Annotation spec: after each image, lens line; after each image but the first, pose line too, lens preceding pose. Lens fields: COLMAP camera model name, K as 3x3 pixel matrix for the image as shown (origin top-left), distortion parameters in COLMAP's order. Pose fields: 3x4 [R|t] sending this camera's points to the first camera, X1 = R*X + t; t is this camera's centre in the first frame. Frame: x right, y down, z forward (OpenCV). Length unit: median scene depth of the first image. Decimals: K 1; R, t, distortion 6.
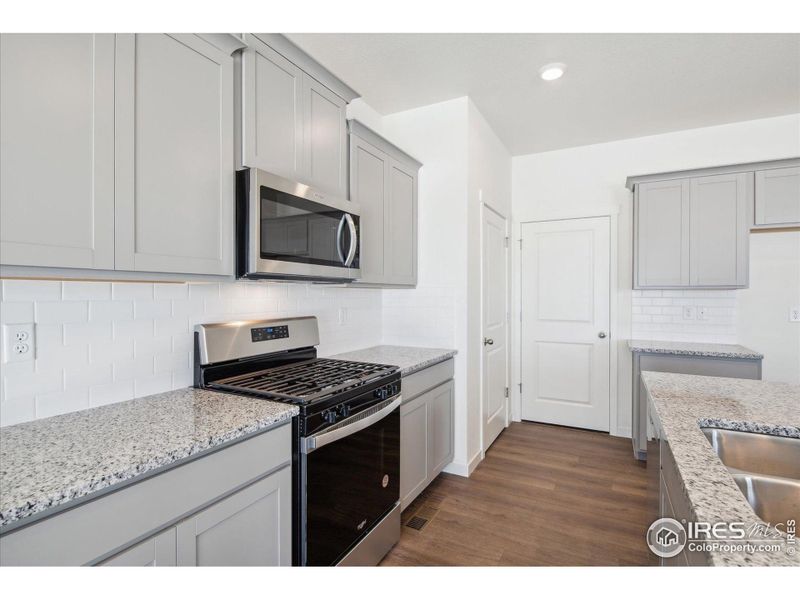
lens RADIAL K [[398.5, 0, 399.4], [0, 398.5, 296.6], [0, 0, 1]] dist [-0.004473, -0.000758]
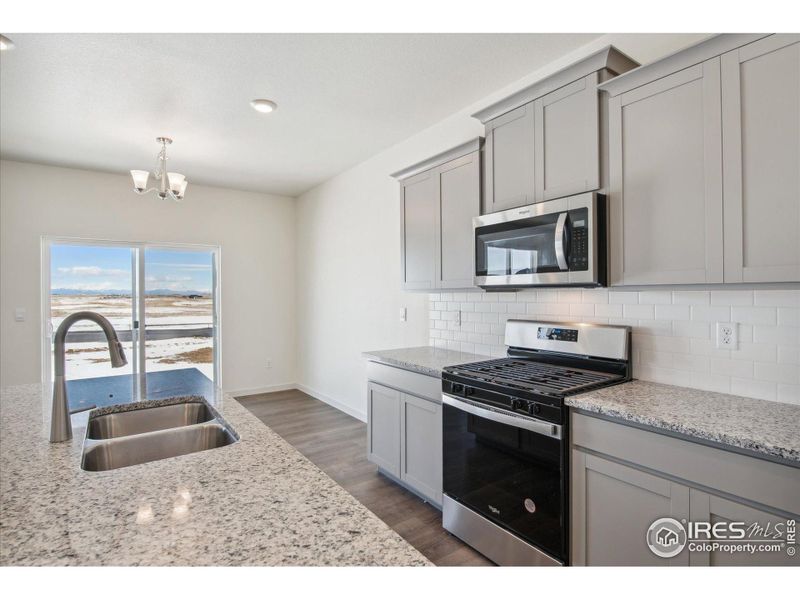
lens RADIAL K [[415.7, 0, 395.8], [0, 415.7, 291.4], [0, 0, 1]] dist [0.010928, 0.000414]
pose [[-0.464849, -0.000749, -0.885389, 0.594599], [0.000235, 1.000000, -0.000969, -0.017463], [0.885390, -0.000659, -0.464849, 0.731023]]
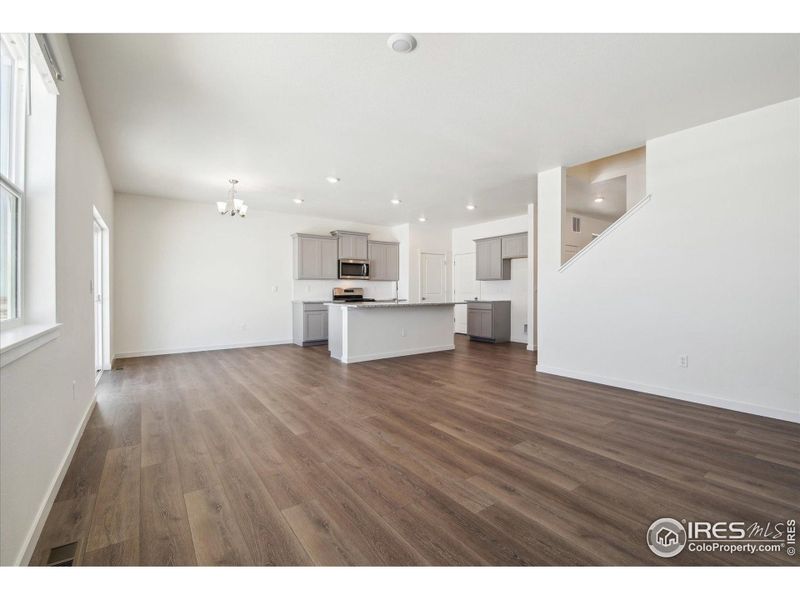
lens RADIAL K [[355.3, 0, 401.9], [0, 355.3, 298.7], [0, 0, 1]] dist [0.000477, -0.000190]
pose [[0.902179, 0.007328, -0.431300, 1.279775], [-0.000366, 0.999868, 0.016222, 0.073468], [0.431362, -0.014477, 0.902063, -1.561784]]
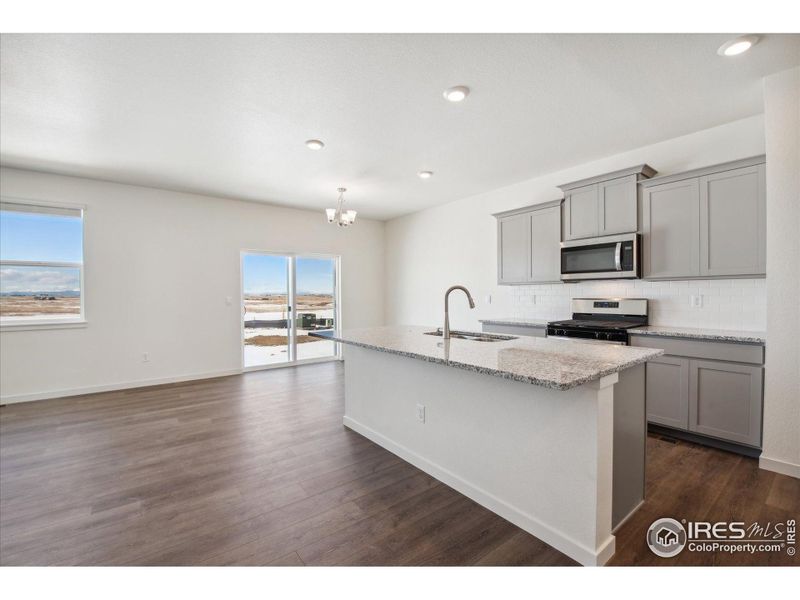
lens RADIAL K [[355.3, 0, 397.0], [0, 355.3, 297.3], [0, 0, 1]] dist [0.000477, -0.000190]
pose [[-0.415543, 0.009566, -0.909523, 1.206606], [-0.000106, 0.999944, 0.010565, 0.020575], [0.909573, 0.004486, -0.415519, 0.492919]]
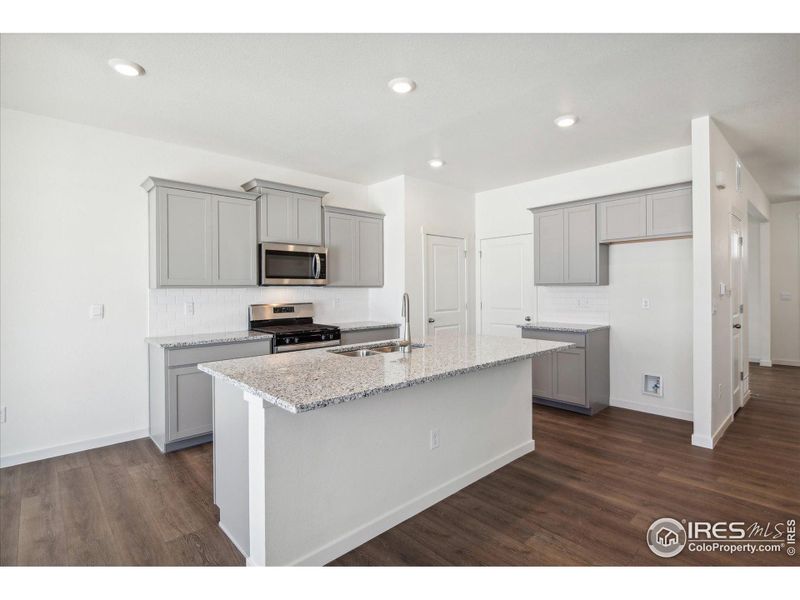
lens RADIAL K [[398.5, 0, 402.1], [0, 398.5, 291.9], [0, 0, 1]] dist [-0.004473, -0.000758]
pose [[0.946379, -0.007738, -0.322966, 0.647962], [0.007538, 0.999970, -0.001871, 0.001465], [0.322971, -0.000664, 0.946409, -0.562546]]
